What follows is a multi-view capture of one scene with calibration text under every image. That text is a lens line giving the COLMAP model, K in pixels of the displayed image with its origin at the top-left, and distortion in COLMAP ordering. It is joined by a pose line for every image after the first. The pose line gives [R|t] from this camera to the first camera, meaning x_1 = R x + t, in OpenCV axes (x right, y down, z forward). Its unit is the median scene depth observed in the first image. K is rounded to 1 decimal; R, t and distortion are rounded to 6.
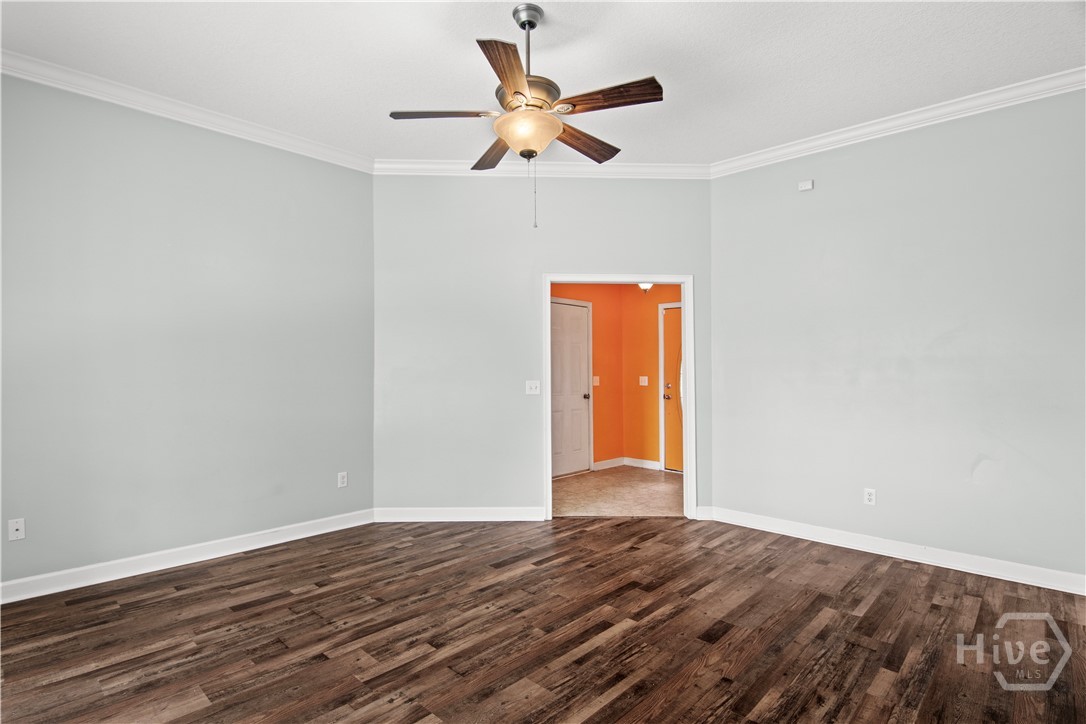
lens RADIAL K [[536.3, 0, 524.4], [0, 536.3, 360.7], [0, 0, 1]] dist [-0.004586, -0.009872]
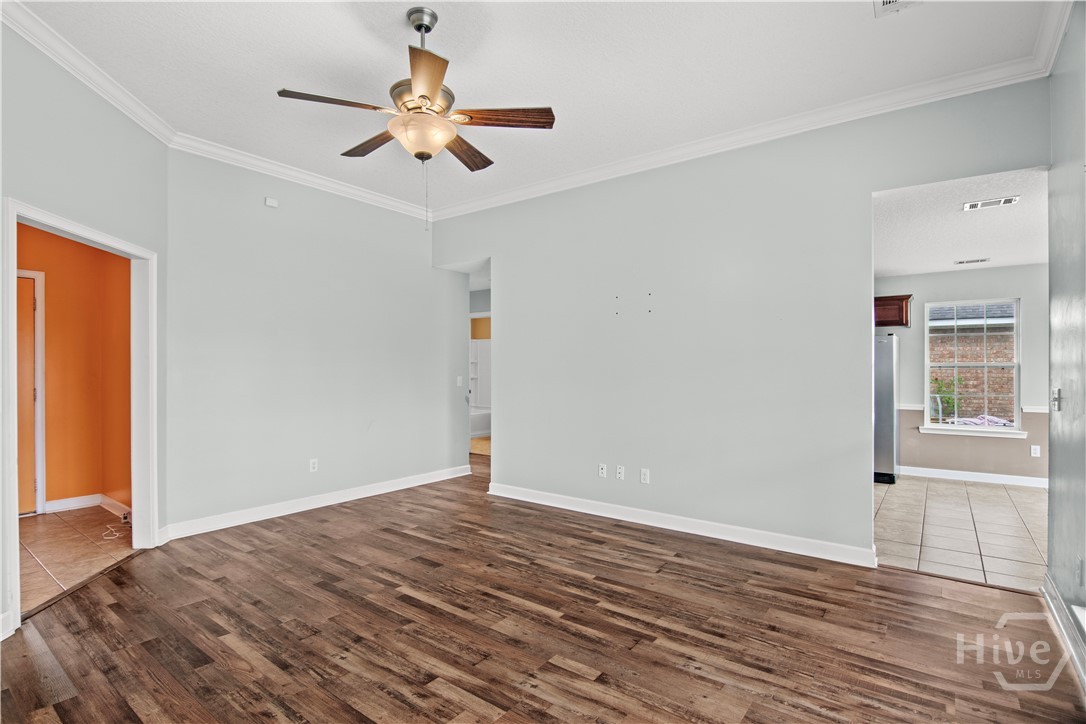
lens RADIAL K [[536.3, 0, 543.7], [0, 536.3, 364.8], [0, 0, 1]] dist [-0.004586, -0.009872]
pose [[-0.129972, 0.002536, 0.991514, -0.850579], [-0.015772, 0.999865, -0.004624, 0.009749], [-0.991392, -0.016239, -0.129914, 0.745013]]
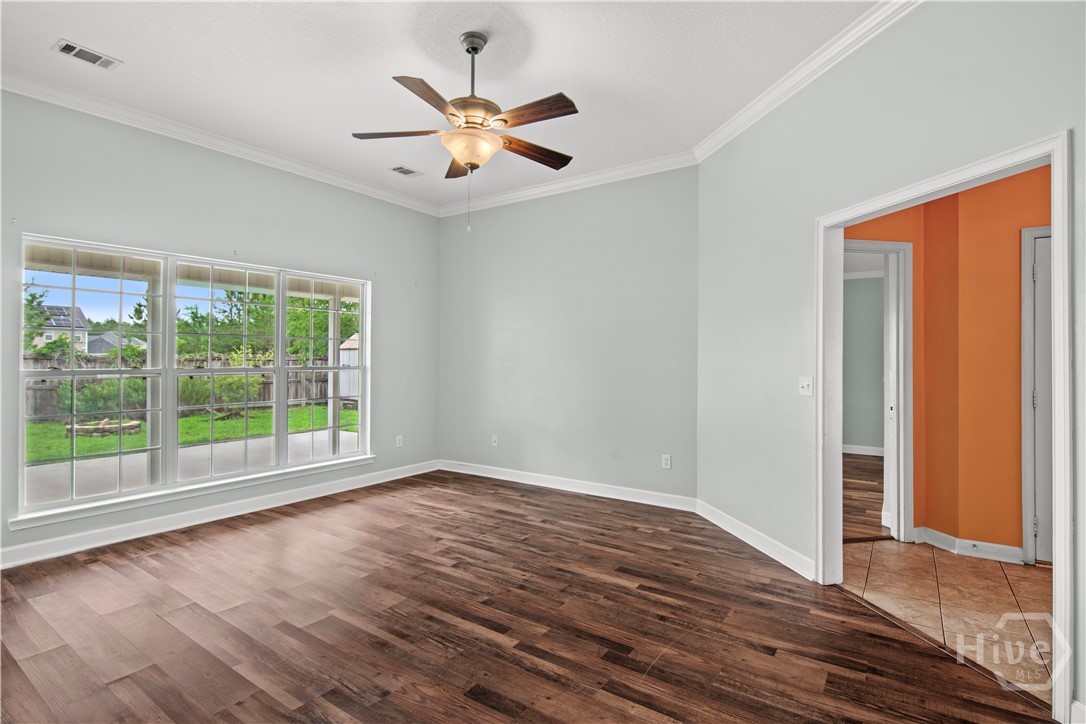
lens RADIAL K [[536.3, 0, 537.1], [0, 536.3, 355.4], [0, 0, 1]] dist [-0.004586, -0.009872]
pose [[0.161609, -0.005886, -0.986837, 0.940926], [0.010531, 0.999936, -0.004239, 0.014501], [0.986799, -0.009708, 0.161661, 0.786823]]
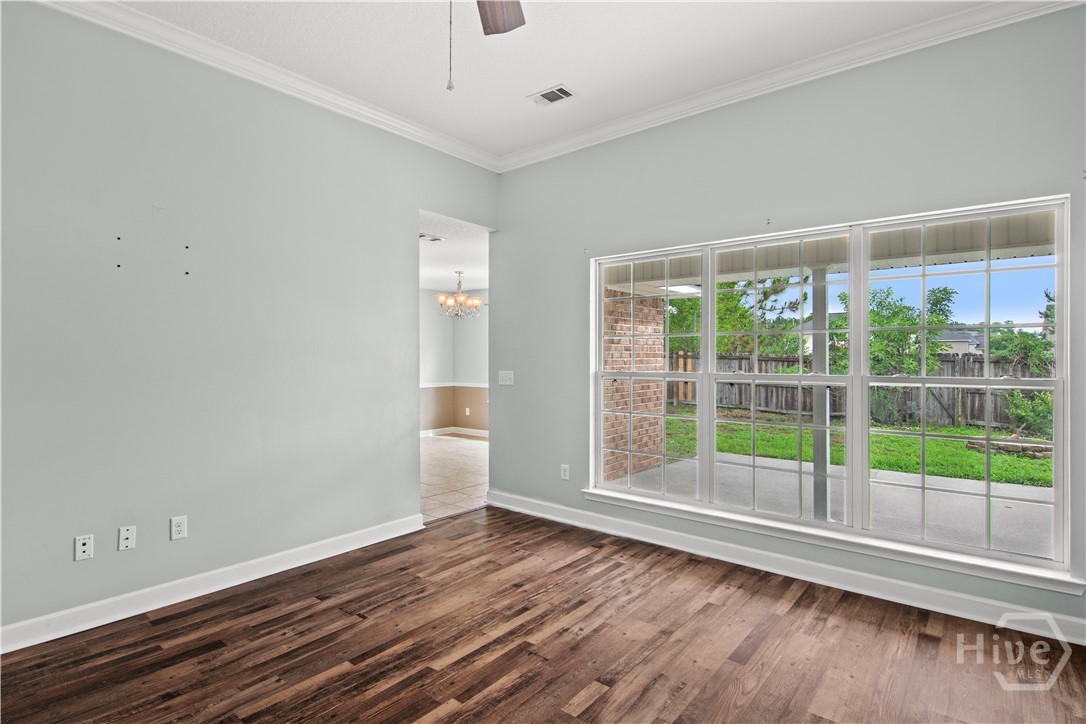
lens RADIAL K [[536.3, 0, 535.3], [0, 536.3, 359.0], [0, 0, 1]] dist [-0.004586, -0.009872]
pose [[-0.996791, -0.002677, -0.080007, -0.019269], [-0.001589, 0.999905, -0.013668, 0.018131], [0.080036, -0.013497, -0.996701, 1.243249]]
